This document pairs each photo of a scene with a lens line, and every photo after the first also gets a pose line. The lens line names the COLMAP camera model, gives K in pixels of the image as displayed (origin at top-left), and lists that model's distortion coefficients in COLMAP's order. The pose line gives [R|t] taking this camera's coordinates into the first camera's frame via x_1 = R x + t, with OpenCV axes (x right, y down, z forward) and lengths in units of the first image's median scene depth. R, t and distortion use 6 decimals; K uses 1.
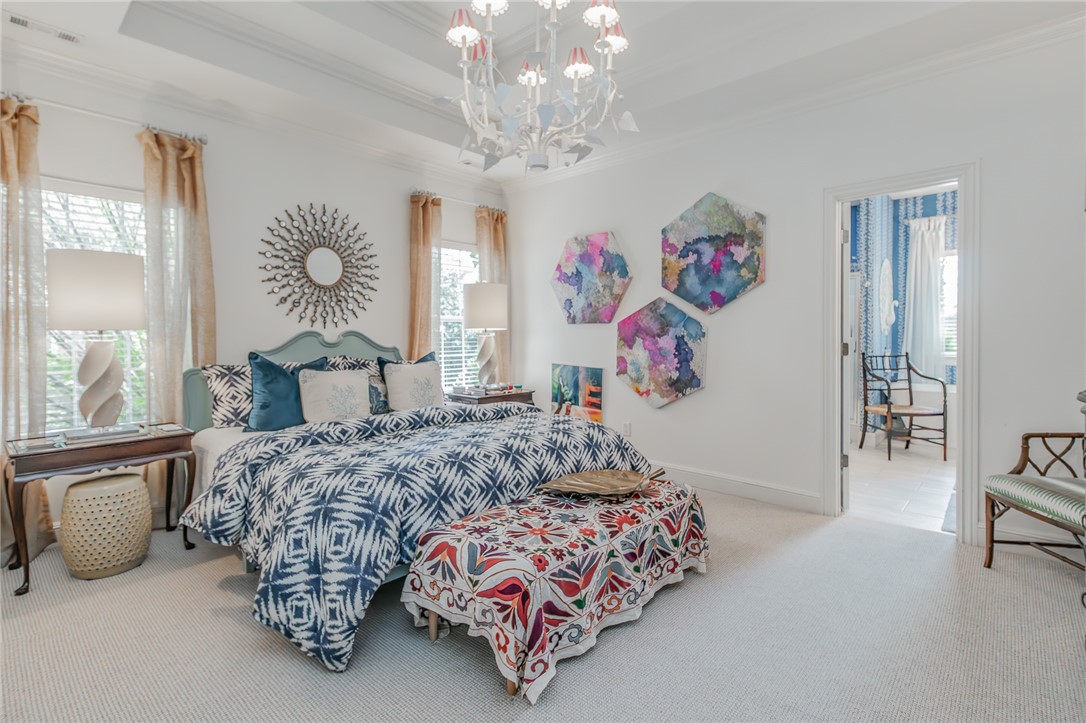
lens RADIAL K [[514.4, 0, 540.8], [0, 514.4, 351.5], [0, 0, 1]] dist [0.002944, 0.000525]
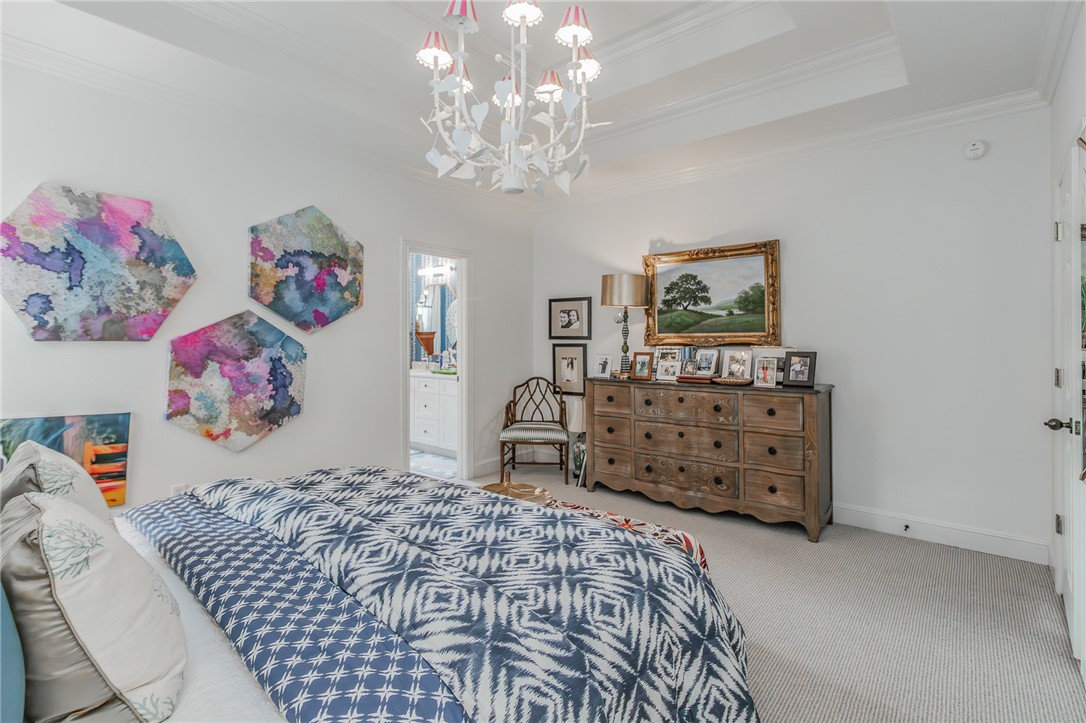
lens RADIAL K [[511.1, 0, 543.5], [0, 511.1, 335.1], [0, 0, 1]] dist [0.002698, 0.000495]
pose [[-0.037706, 0.019321, 0.999102, -0.555674], [0.034178, 0.999253, -0.018034, -0.034833], [-0.998704, 0.033467, -0.038338, 0.549330]]
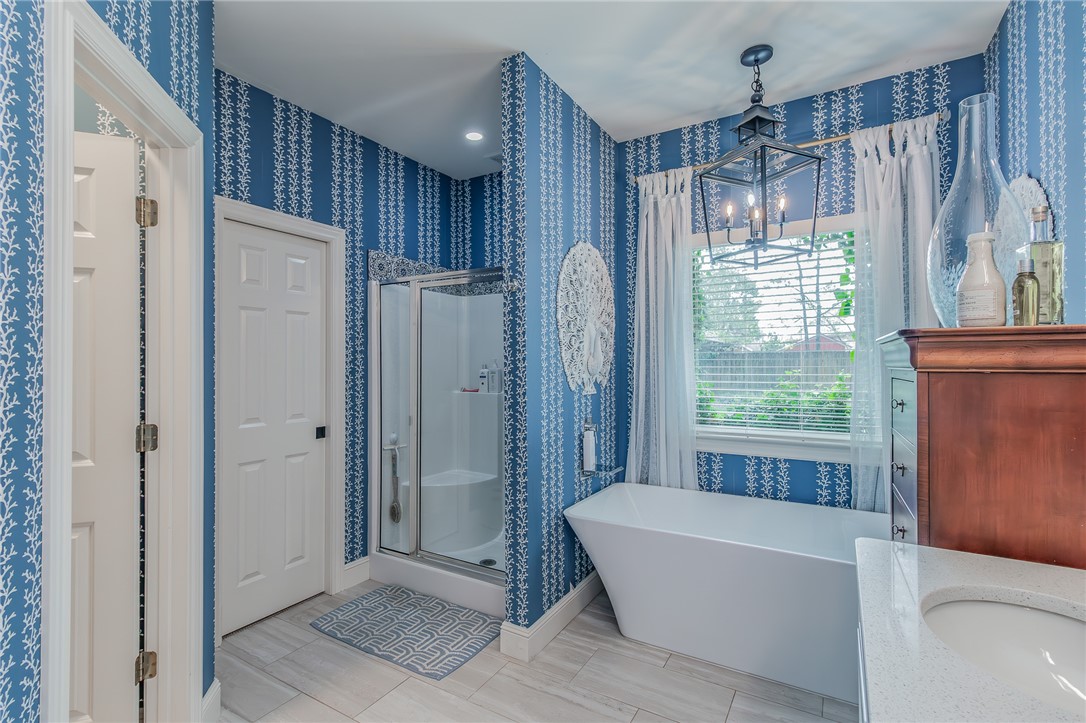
lens RADIAL K [[505.3, 0, 529.9], [0, 505.3, 359.1], [0, 0, 1]] dist [0.000315, 0.000604]
pose [[0.982197, 0.005822, 0.187764, 0.720847], [0.001918, 0.999157, -0.041013, -0.063042], [-0.187844, 0.040643, 0.981358, 0.729456]]
